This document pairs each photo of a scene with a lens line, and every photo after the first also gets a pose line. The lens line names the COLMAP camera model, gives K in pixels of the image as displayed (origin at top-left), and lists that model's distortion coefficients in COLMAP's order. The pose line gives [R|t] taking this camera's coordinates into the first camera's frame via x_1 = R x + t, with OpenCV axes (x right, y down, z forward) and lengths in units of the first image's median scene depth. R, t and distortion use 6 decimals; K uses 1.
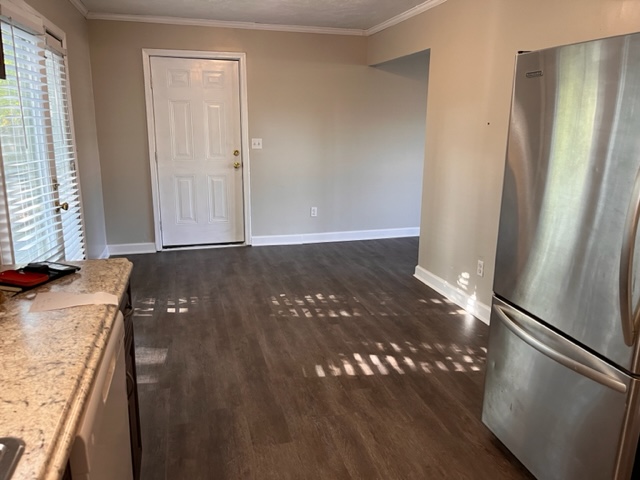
lens RADIAL K [[482.1, 0, 319.9], [0, 482.1, 240.0], [0, 0, 1]] dist [0.003218, 0.000951]
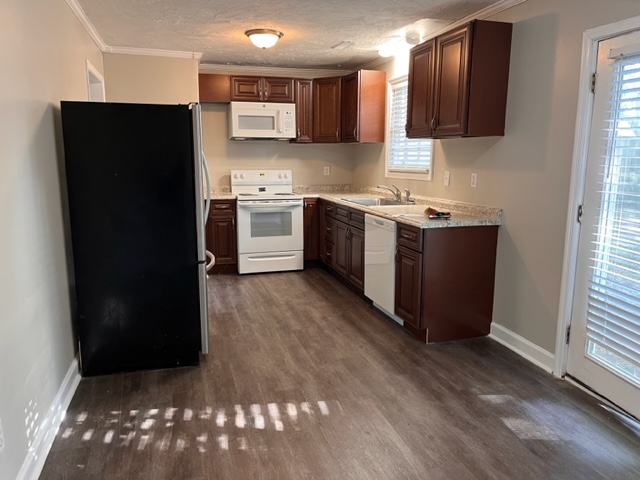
lens RADIAL K [[482.1, 0, 320.0], [0, 482.1, 240.0], [0, 0, 1]] dist [0.003218, 0.000951]
pose [[-0.999655, -0.012558, -0.023053, 0.032042], [-0.020654, 0.918278, 0.395397, -0.402455], [0.016204, 0.395737, -0.918221, 1.727975]]
